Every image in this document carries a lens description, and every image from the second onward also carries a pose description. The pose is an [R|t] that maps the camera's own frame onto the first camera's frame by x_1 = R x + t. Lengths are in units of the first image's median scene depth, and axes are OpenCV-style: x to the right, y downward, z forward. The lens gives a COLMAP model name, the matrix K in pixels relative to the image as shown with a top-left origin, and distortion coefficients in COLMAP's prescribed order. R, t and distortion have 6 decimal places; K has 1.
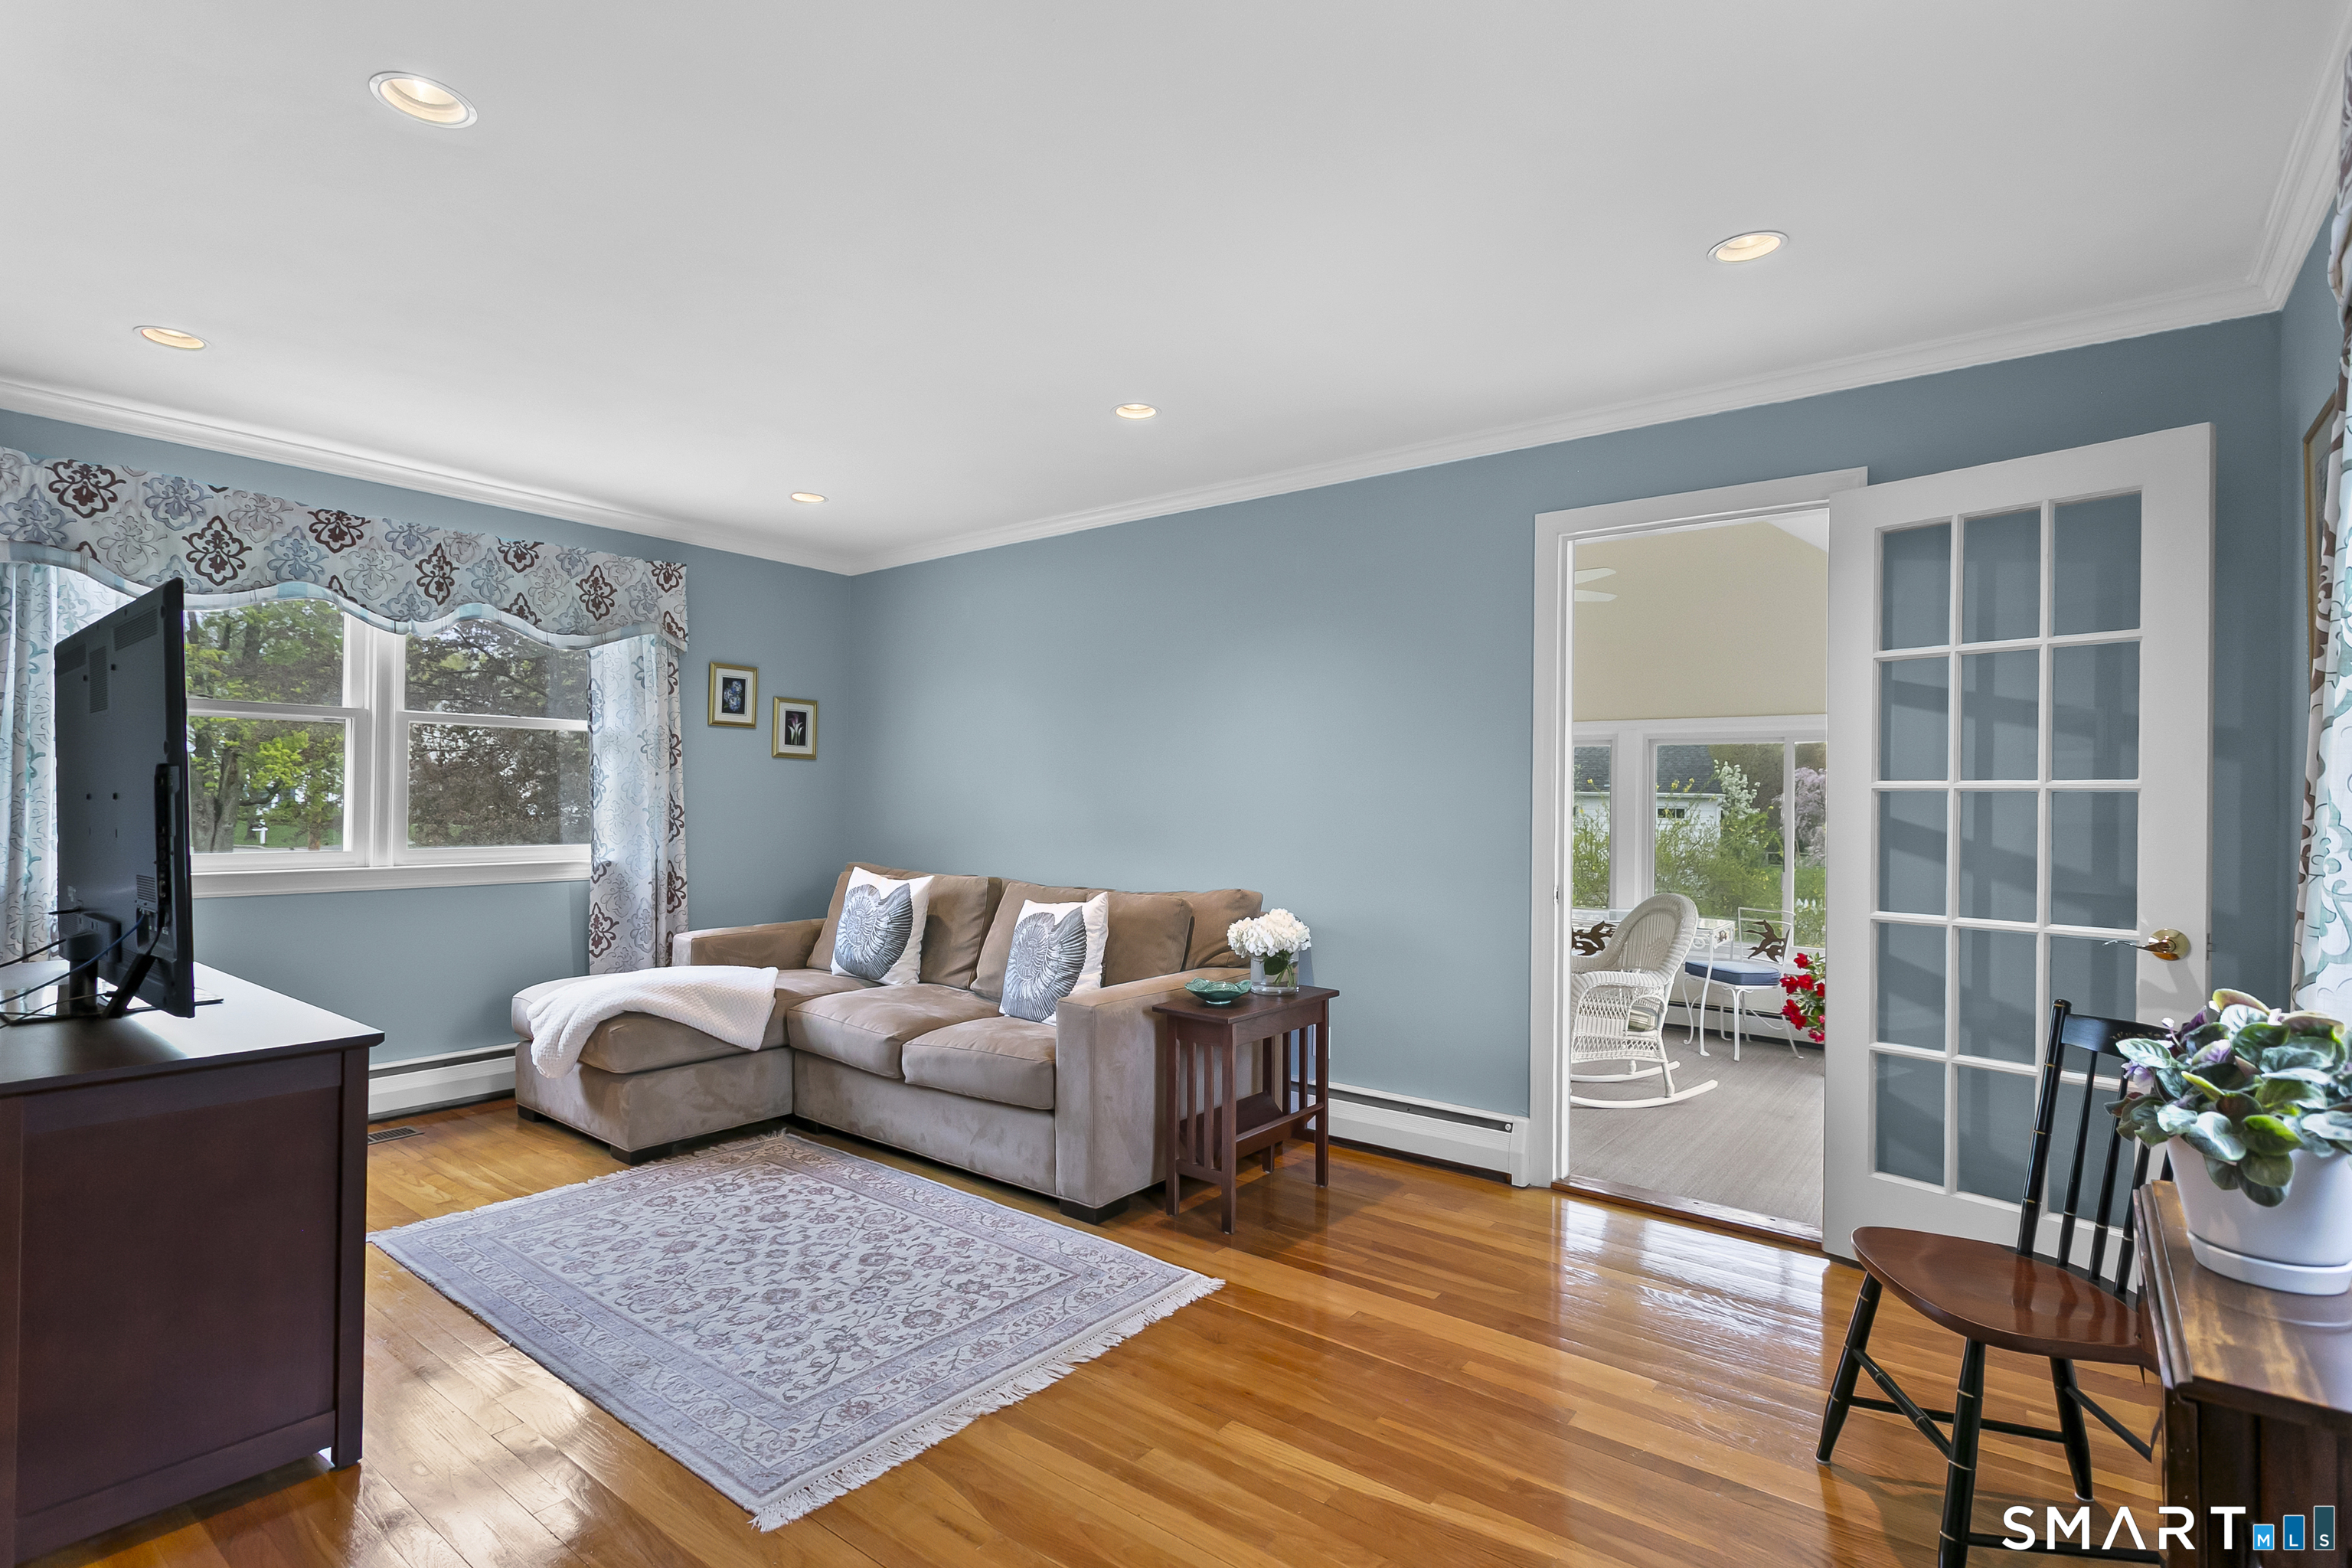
lens RADIAL K [[1118.3, 0, 1171.1], [0, 1118.3, 792.8], [0, 0, 1]] dist [0.001910, 0.001819]
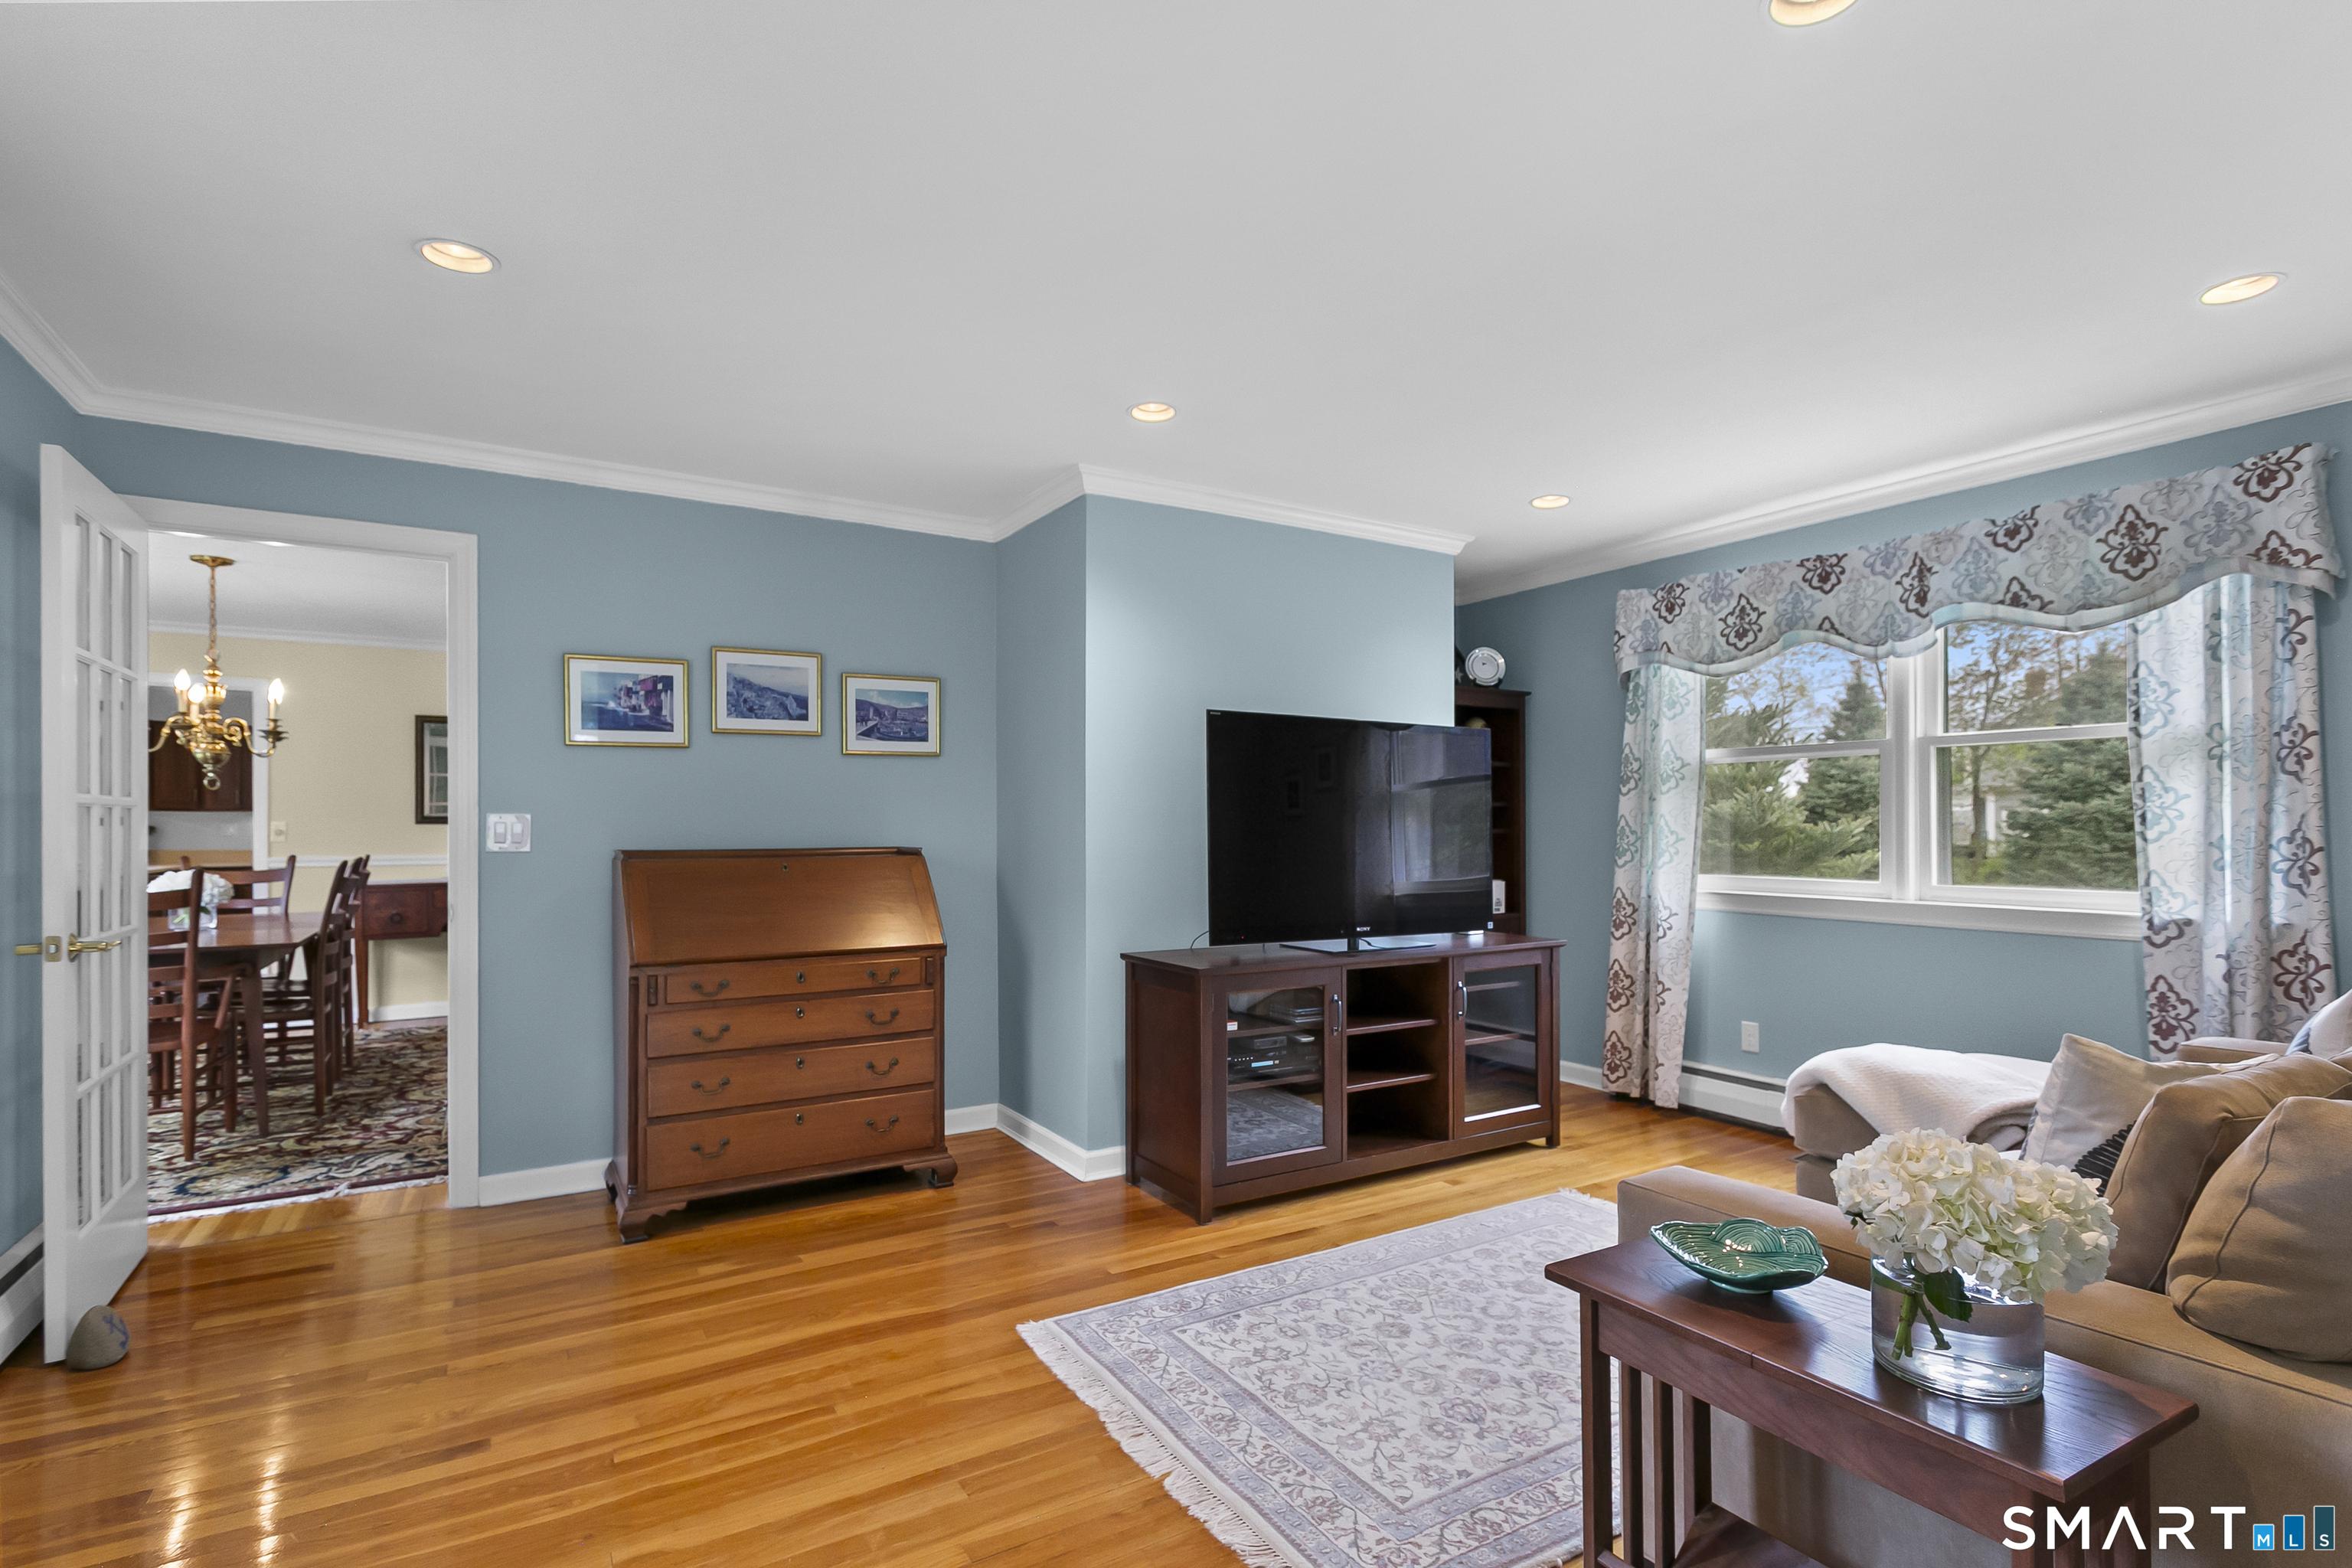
lens RADIAL K [[1118.3, 0, 1171.1], [0, 1118.3, 792.8], [0, 0, 1]] dist [0.001910, 0.001819]
pose [[-0.350288, -0.041143, -0.935738, 0.426727], [0.000376, 0.999029, -0.044066, 0.016263], [0.936642, -0.015788, -0.349932, 0.766168]]
